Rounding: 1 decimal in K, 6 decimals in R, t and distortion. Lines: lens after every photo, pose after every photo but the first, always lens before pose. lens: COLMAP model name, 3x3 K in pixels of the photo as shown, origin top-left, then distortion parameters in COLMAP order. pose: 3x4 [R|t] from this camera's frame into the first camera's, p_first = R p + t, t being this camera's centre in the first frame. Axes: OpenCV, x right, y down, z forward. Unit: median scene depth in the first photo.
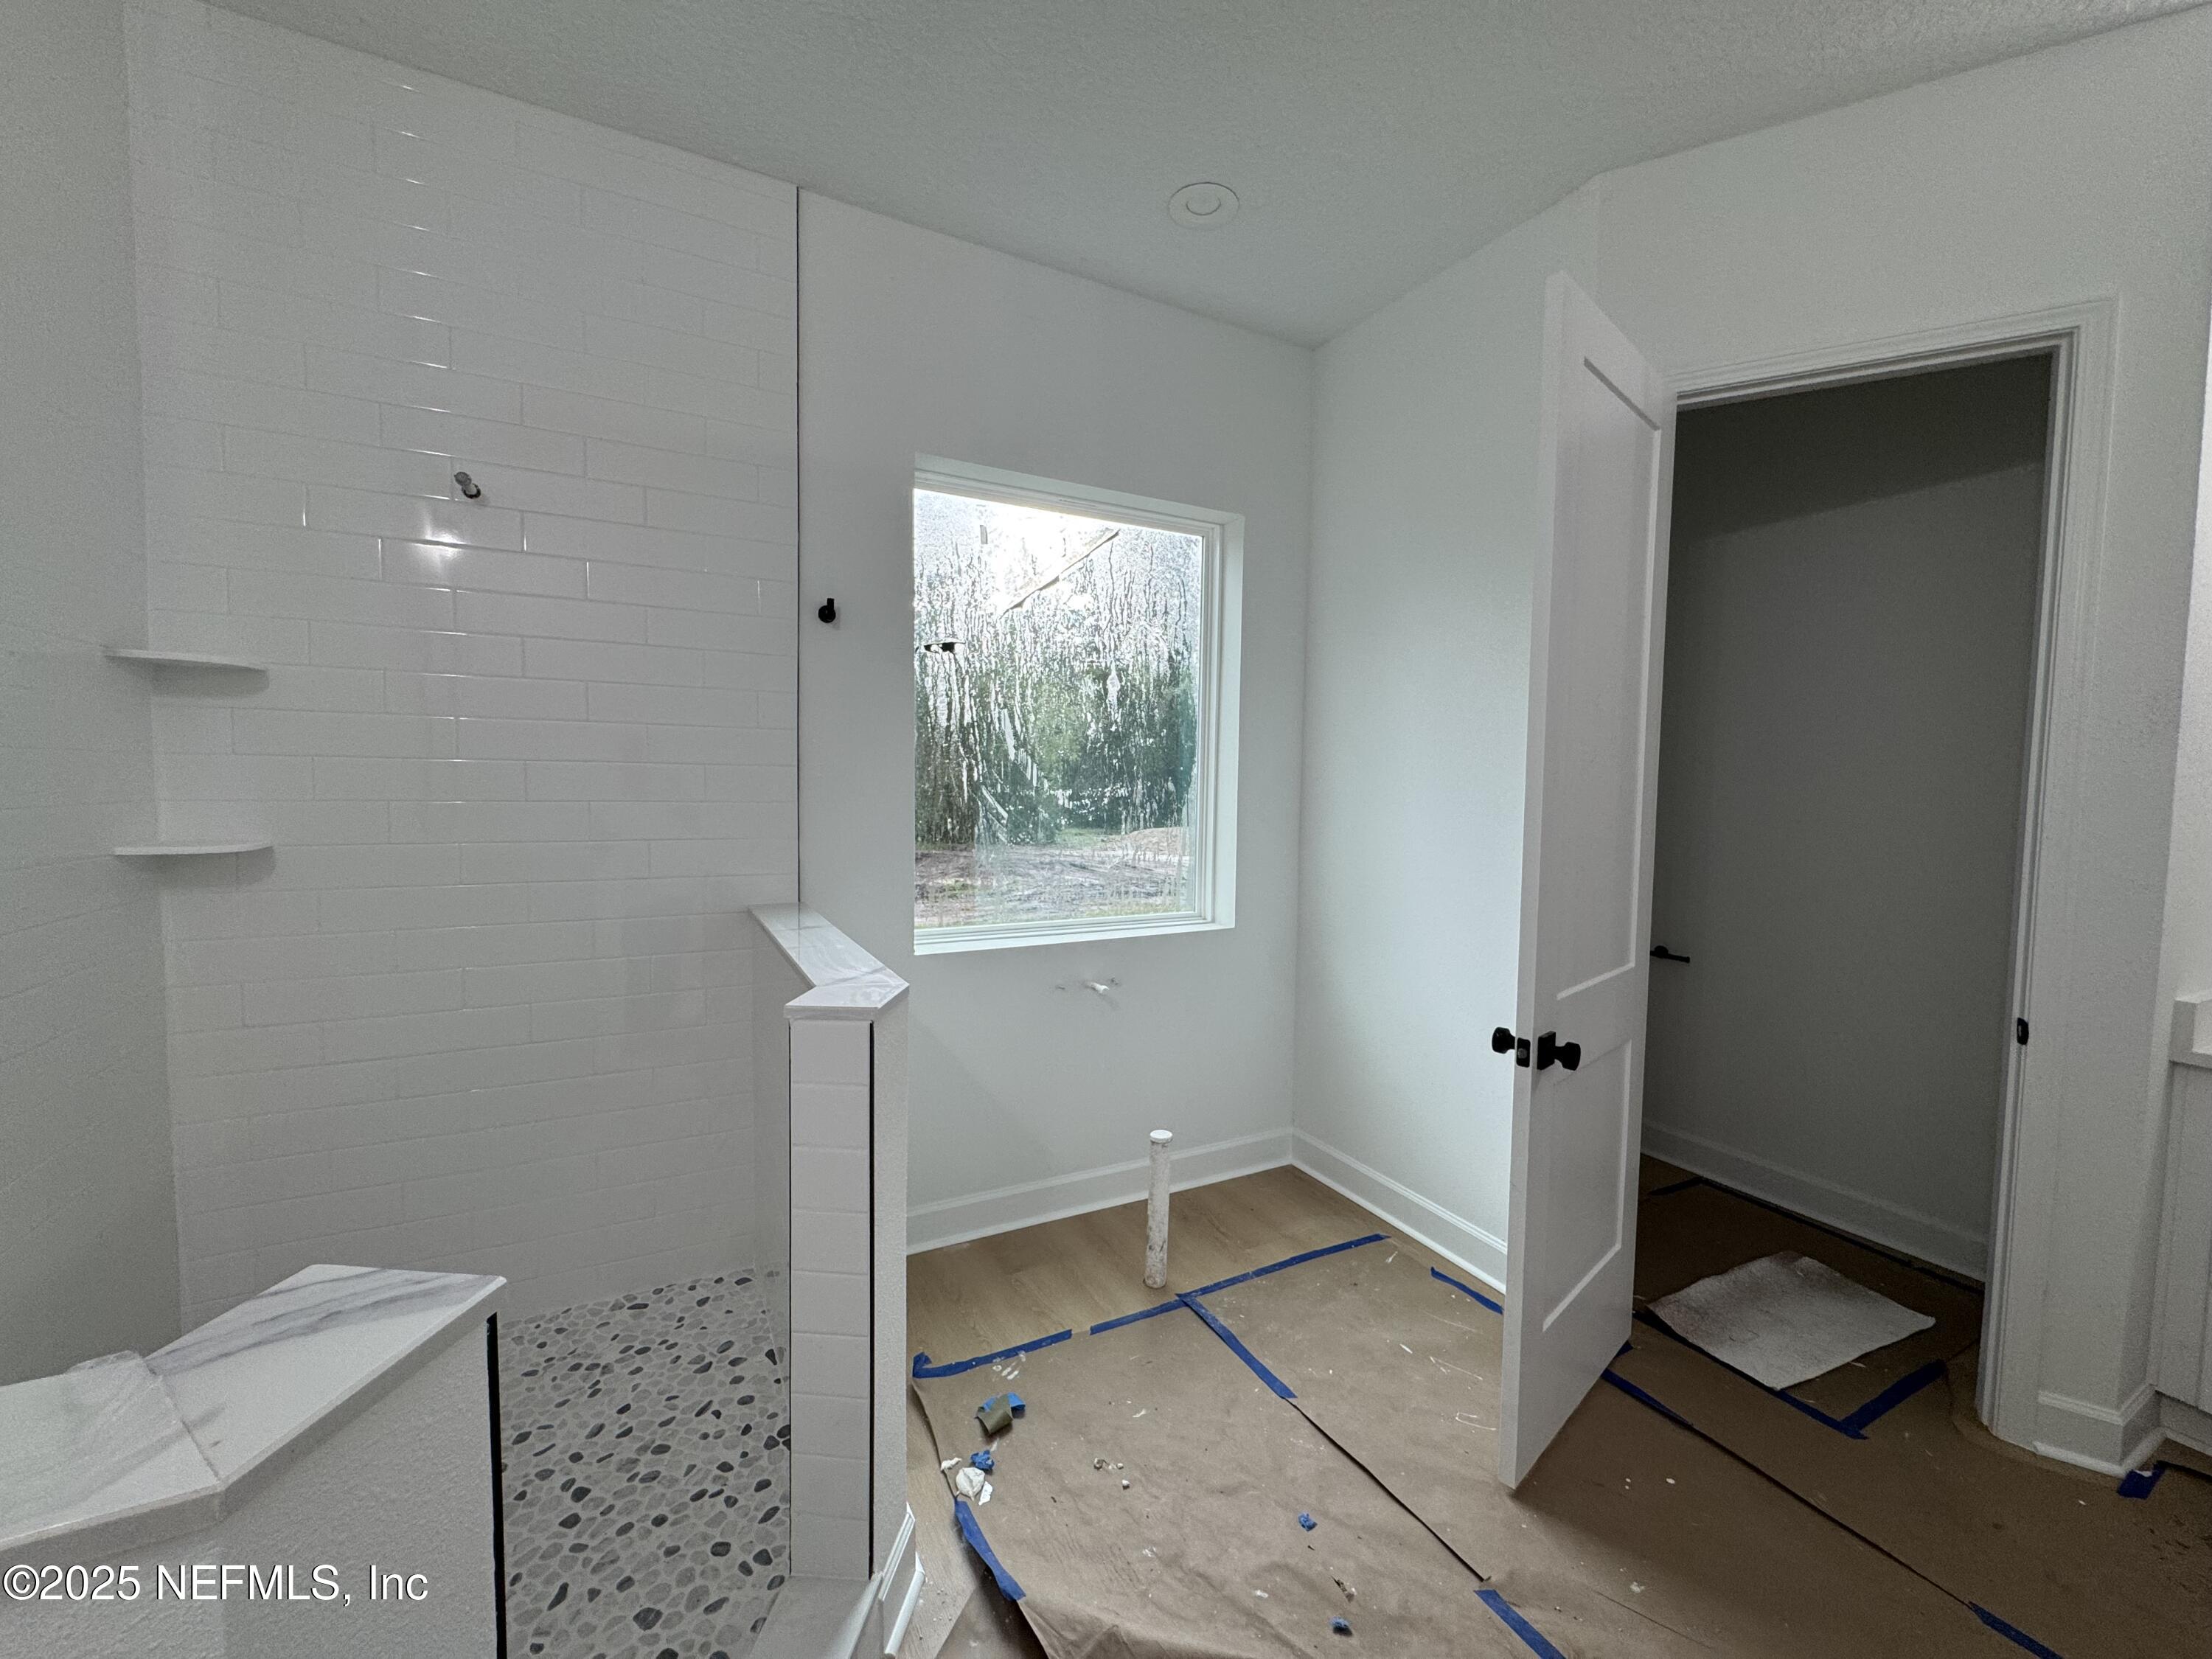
lens RADIAL K [[885.0, 0, 1109.3], [0, 885.0, 827.8], [0, 0, 1]] dist [-0.002375, 0.000514]
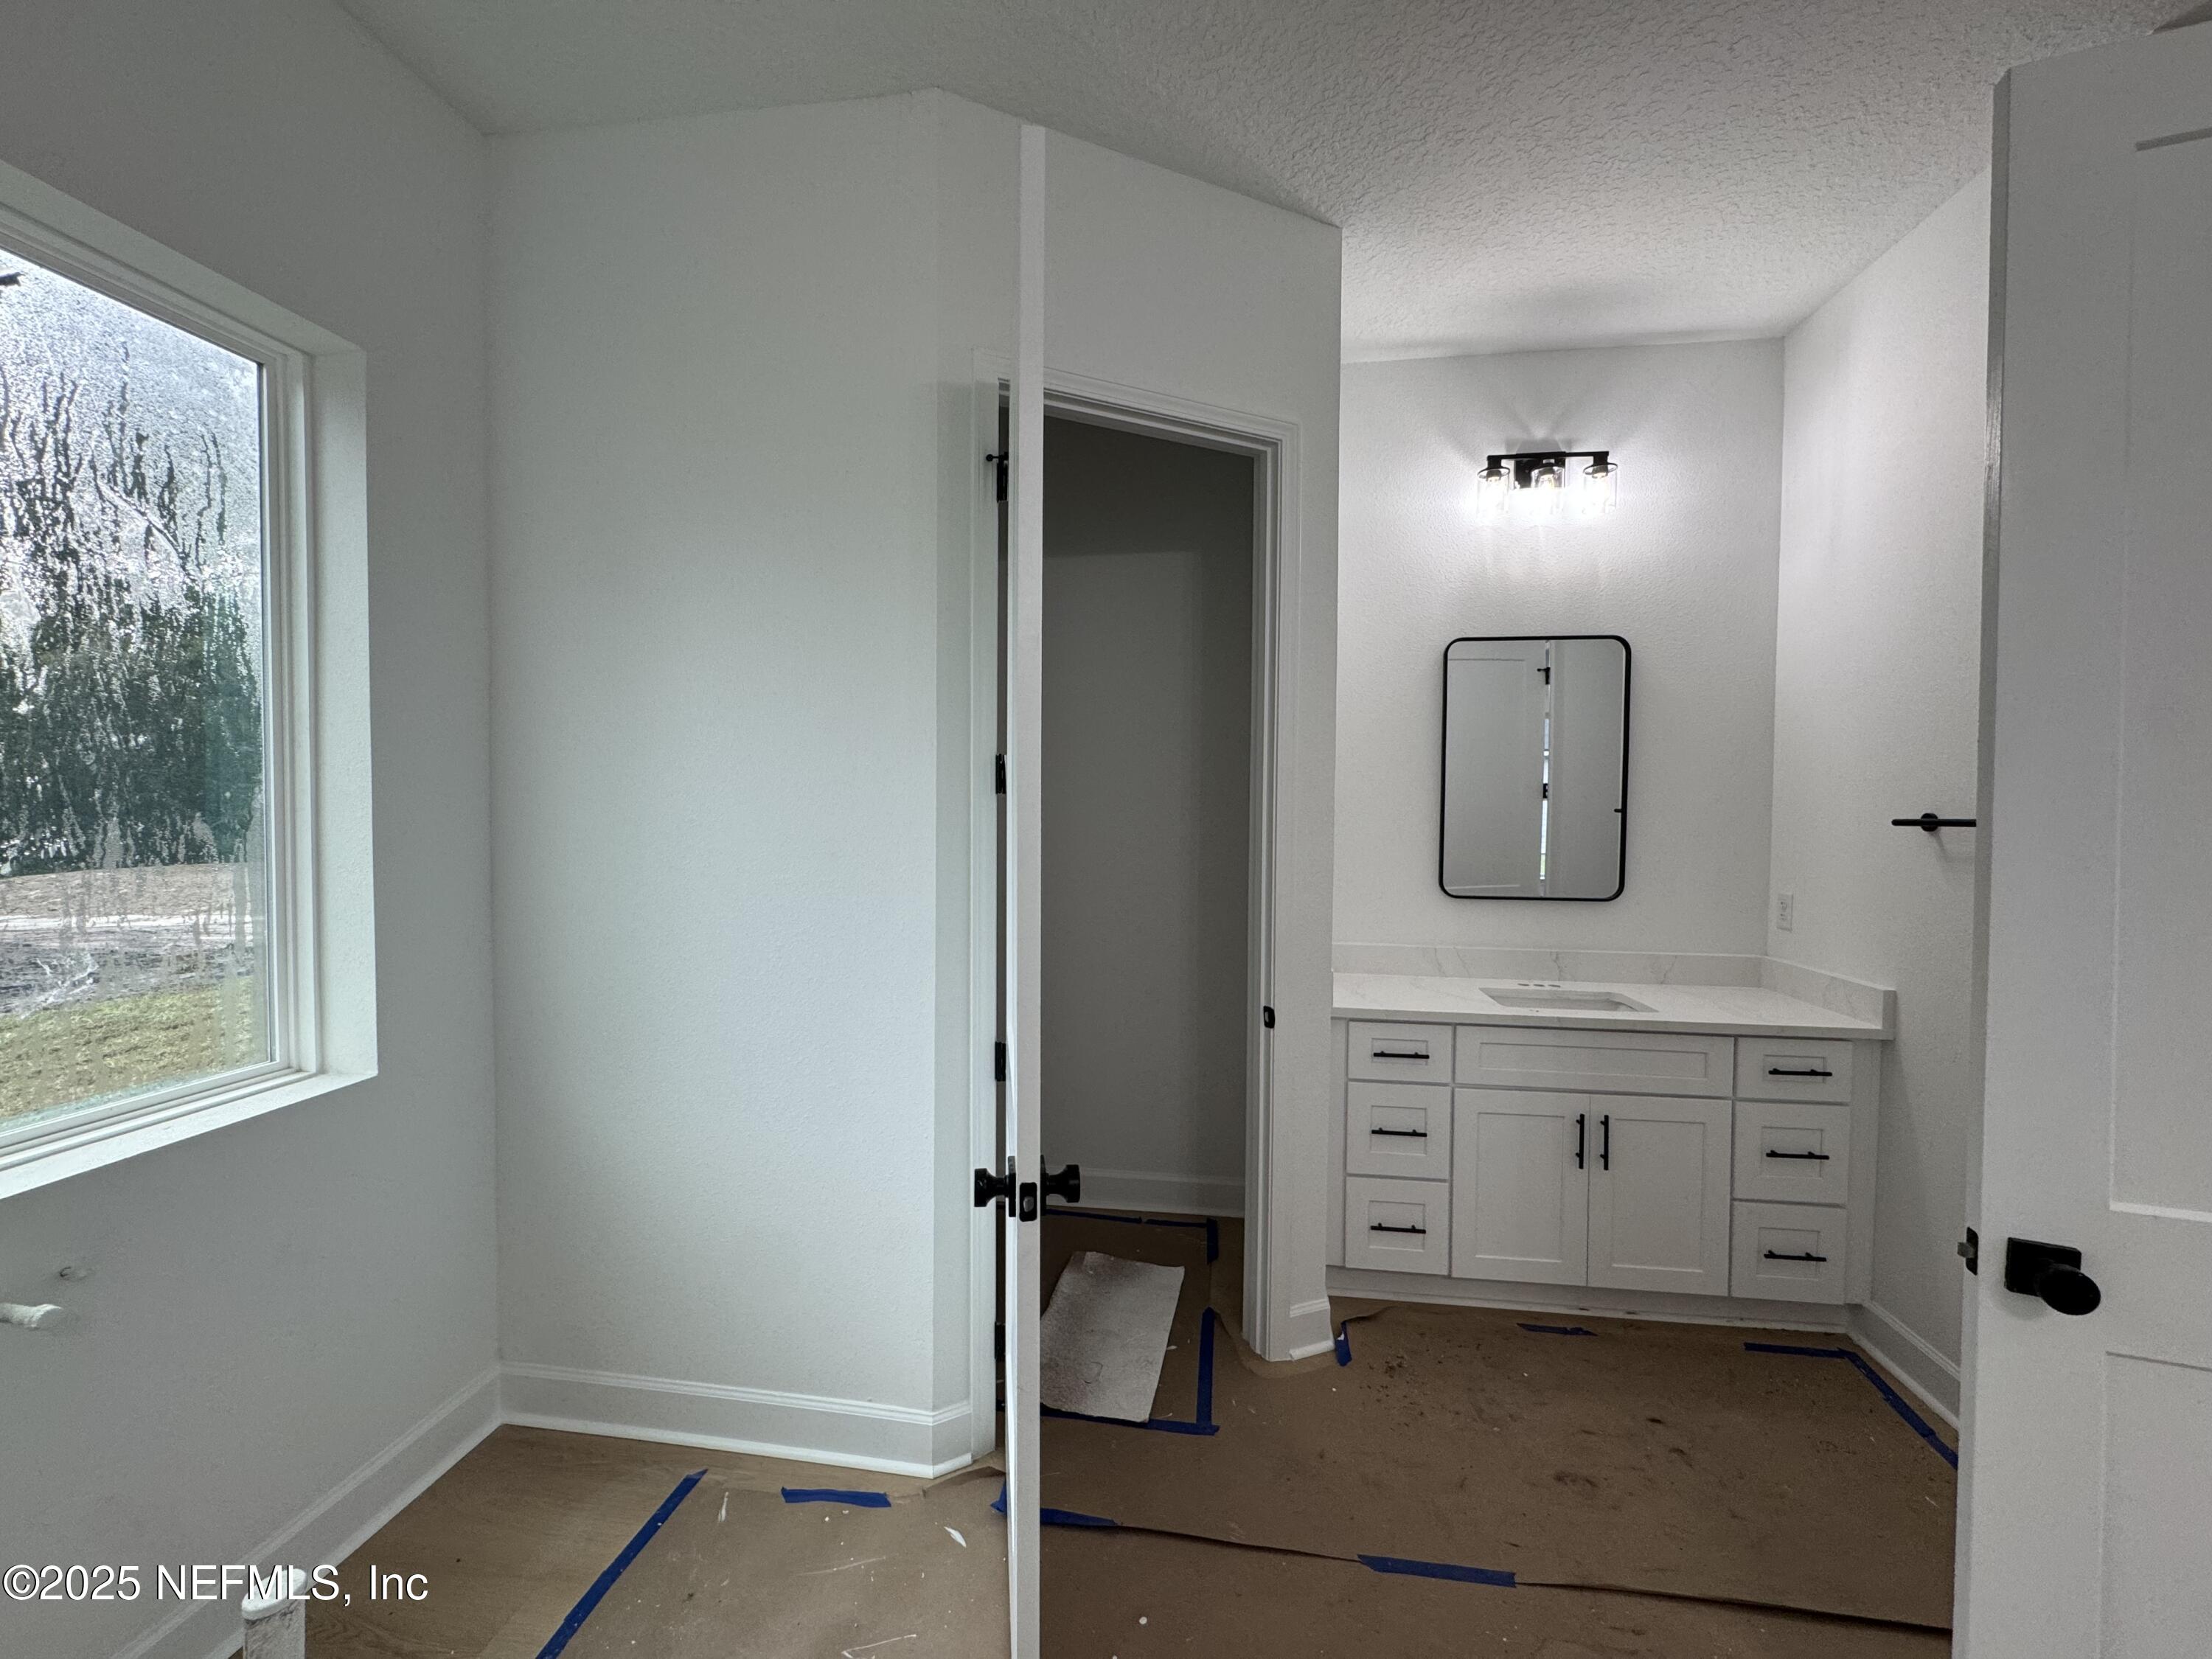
lens RADIAL K [[885.0, 0, 1109.3], [0, 885.0, 827.8], [0, 0, 1]] dist [-0.002375, 0.000514]
pose [[0.588722, -0.034154, 0.807614, -0.034807], [0.047095, 0.998859, 0.007912, -0.028394], [-0.806962, 0.033377, 0.589659, 0.286250]]
